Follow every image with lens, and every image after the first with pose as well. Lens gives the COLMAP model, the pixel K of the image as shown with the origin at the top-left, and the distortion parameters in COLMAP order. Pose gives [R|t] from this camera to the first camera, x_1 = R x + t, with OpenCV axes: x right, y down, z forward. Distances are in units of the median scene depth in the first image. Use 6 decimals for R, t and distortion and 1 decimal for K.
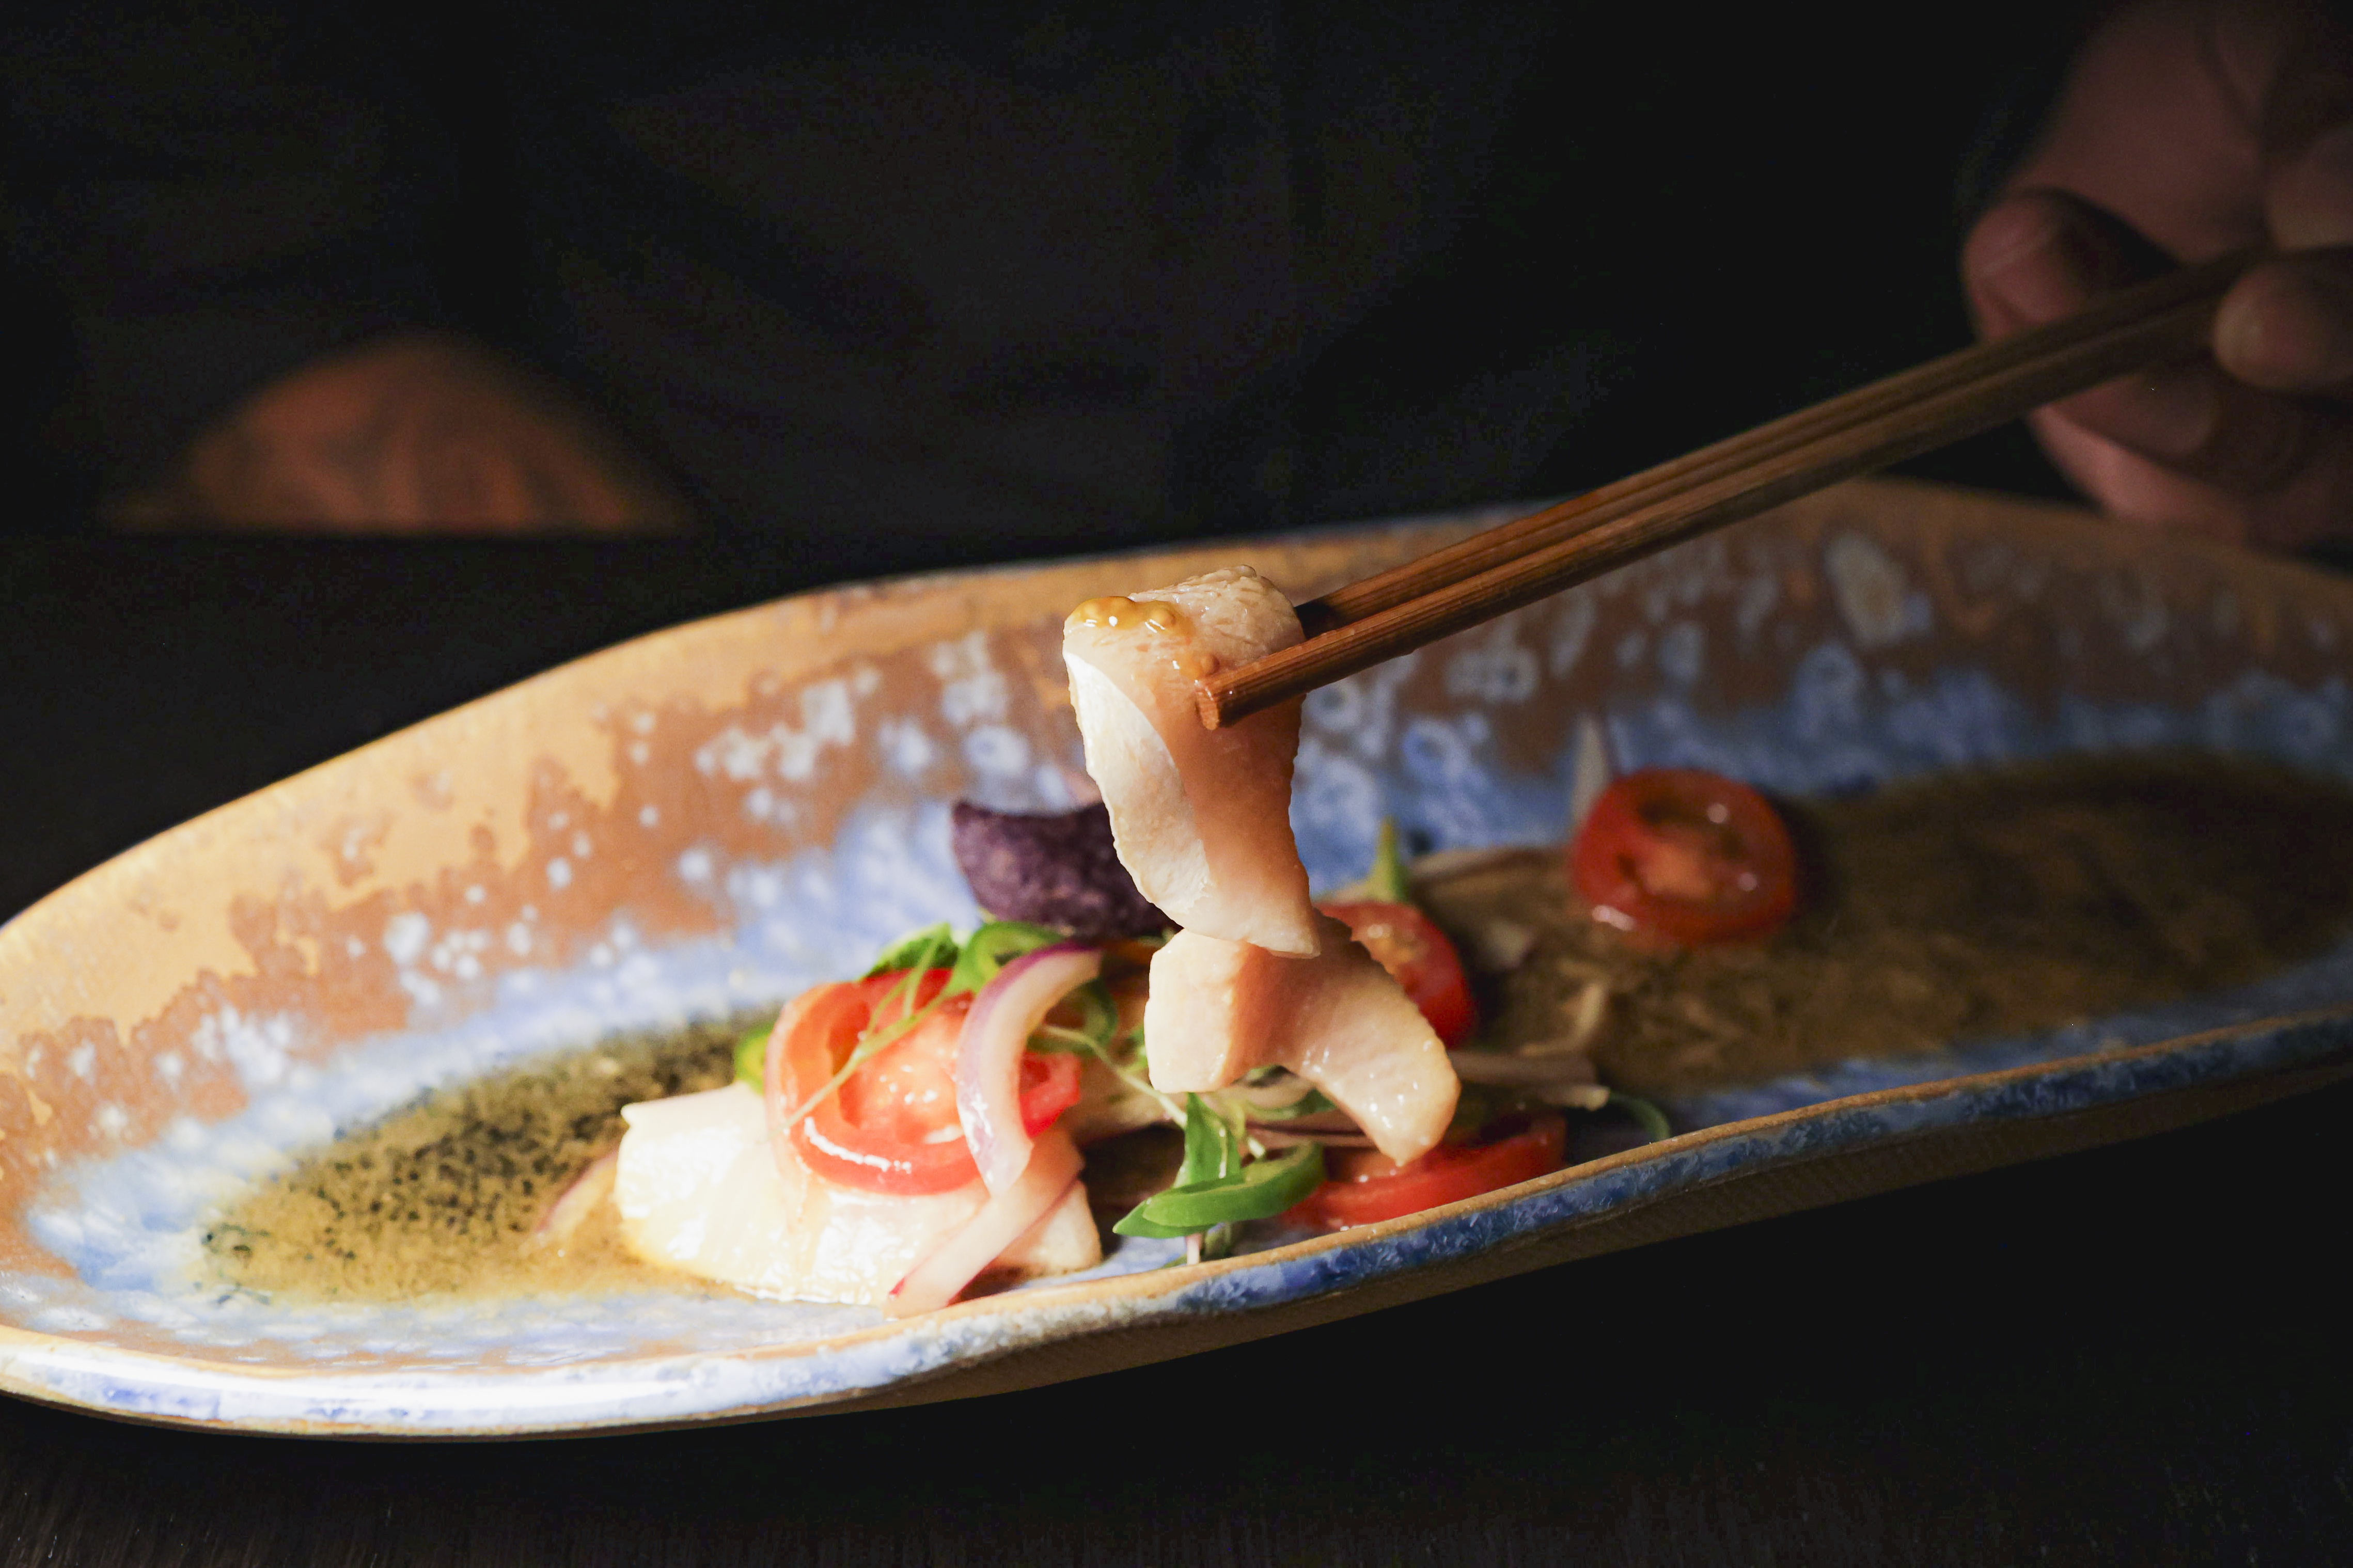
lens RADIAL K [[2370.6, 0, 1176.5], [0, 2370.6, 784.0], [0, 0, 1]] dist [0.009487, 0.001911]
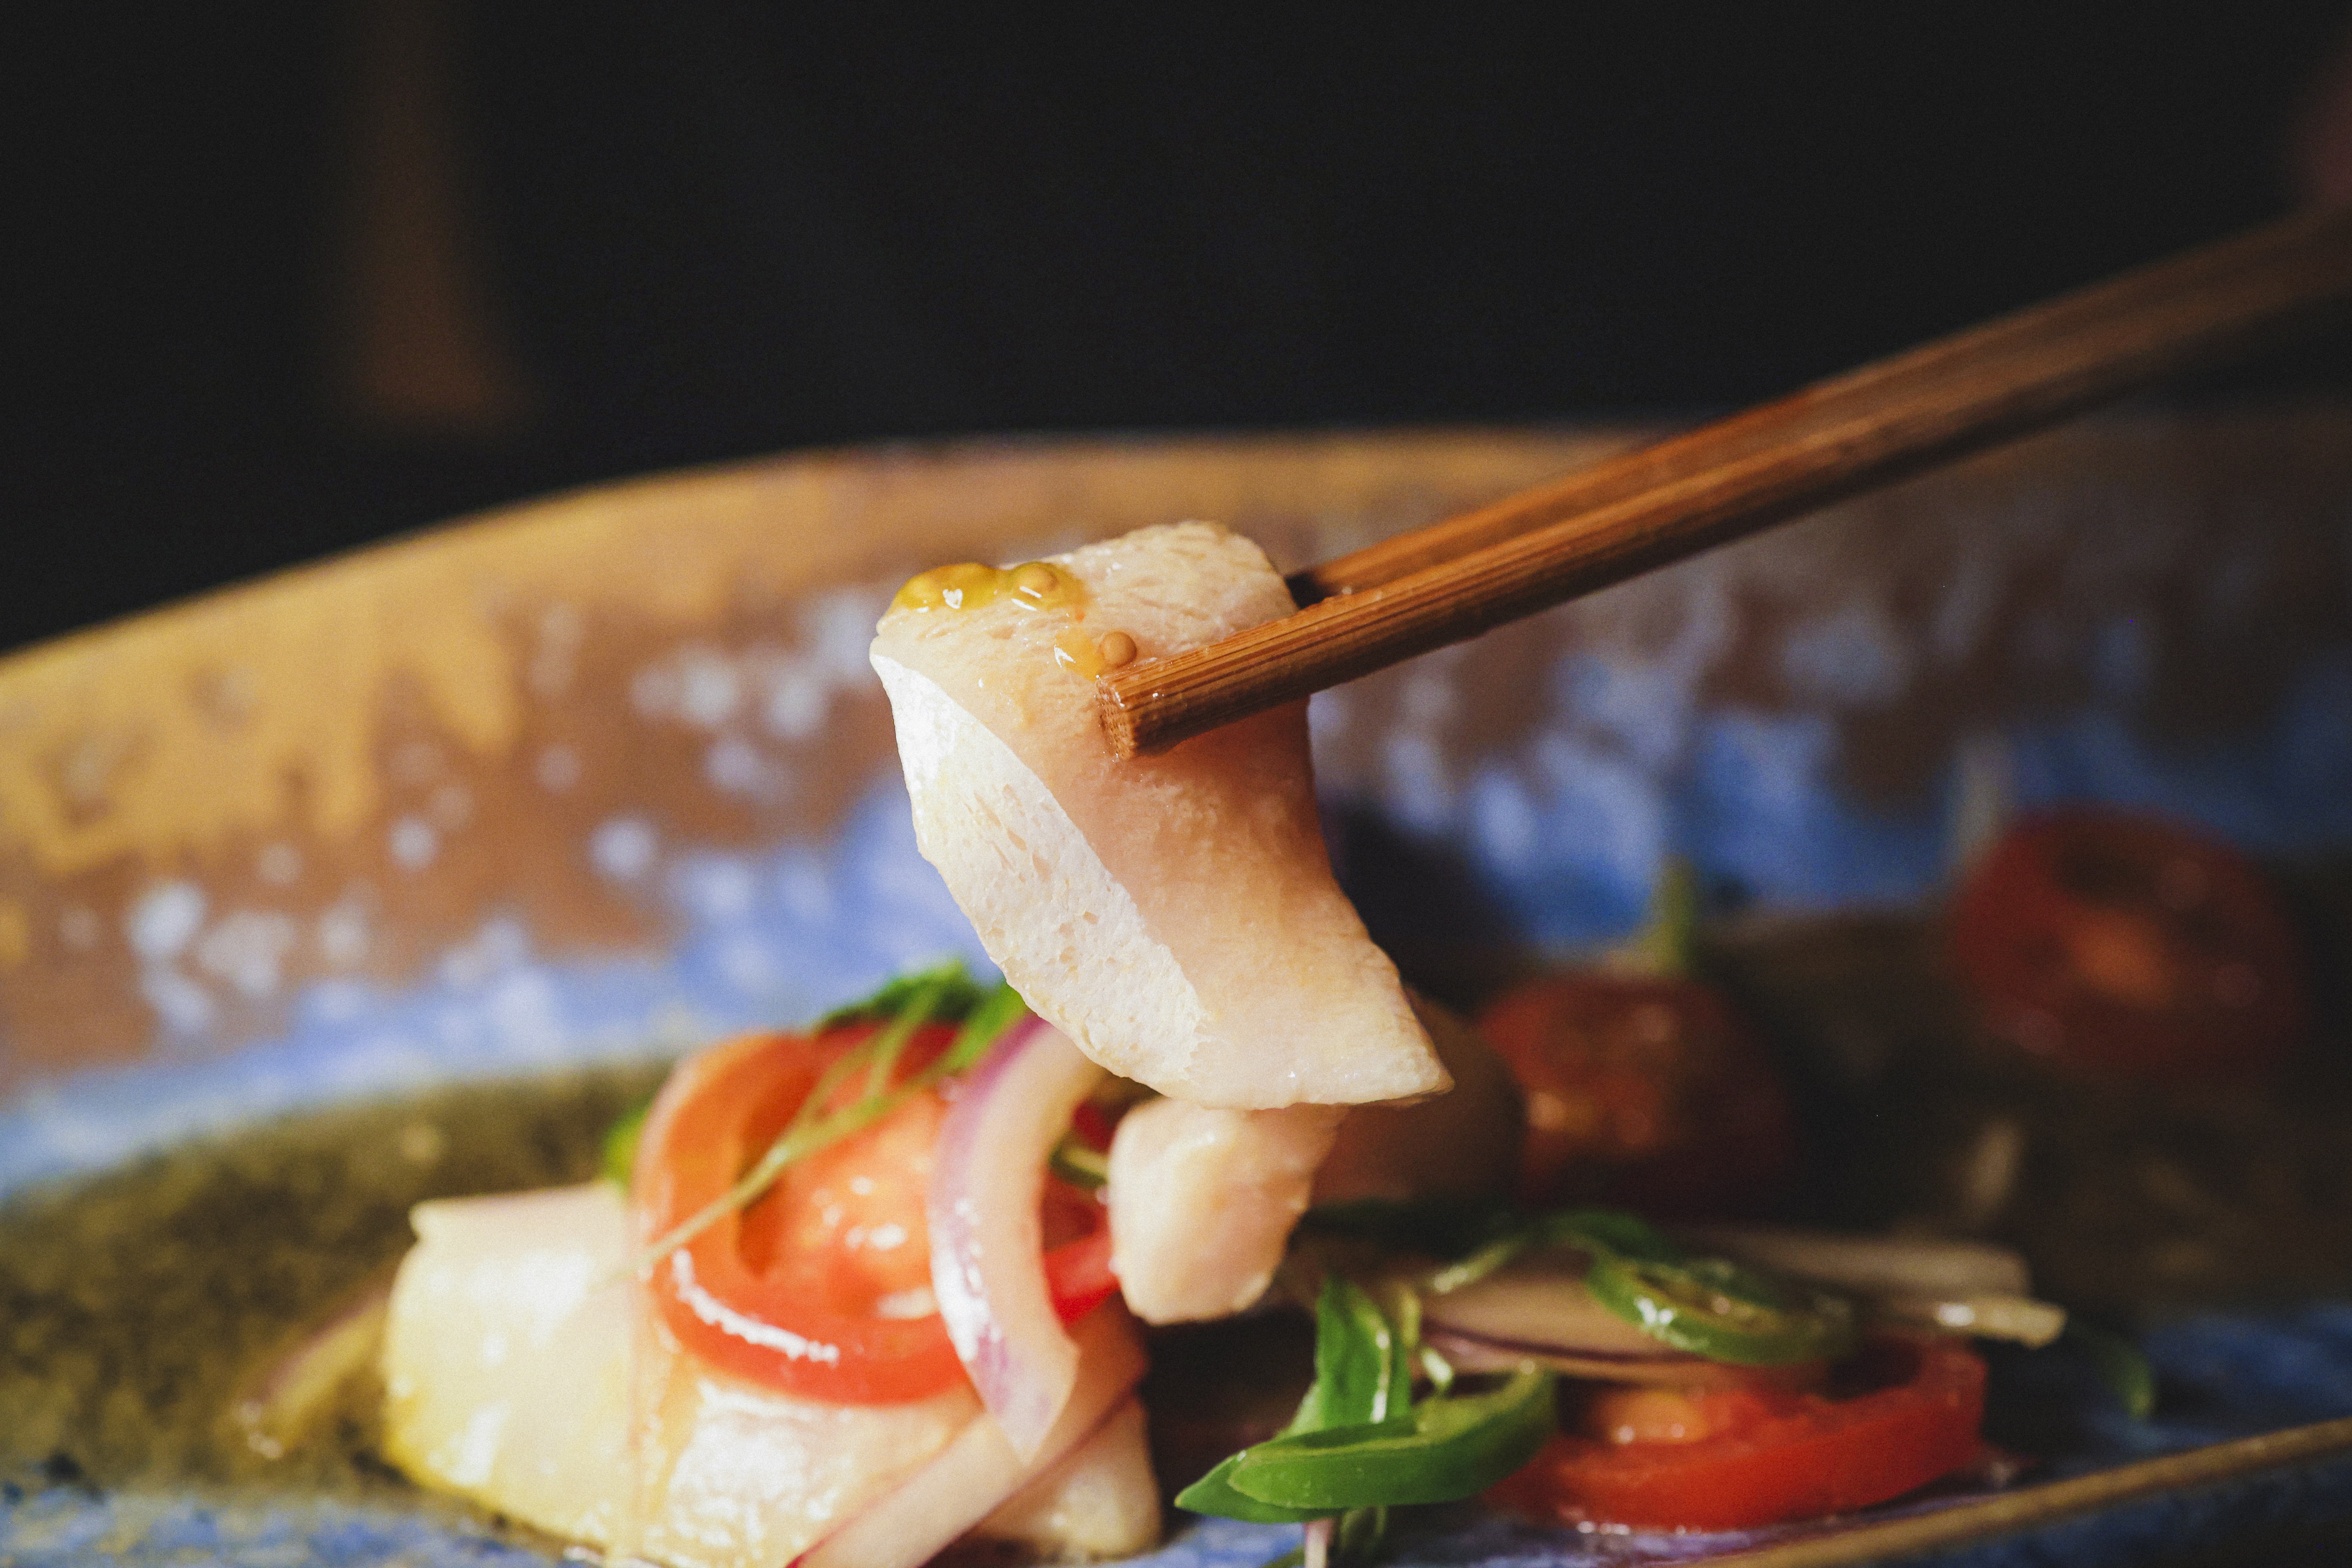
lens RADIAL K [[2227.7, 0, 1176.0], [0, 2227.7, 784.0], [0, 0, 1]] dist [-0.018424, -0.003647]
pose [[0.992707, 0.059545, -0.104821, 0.017165], [-0.064980, 0.996672, -0.049210, 0.040701], [0.101542, 0.055662, 0.993273, 0.430382]]
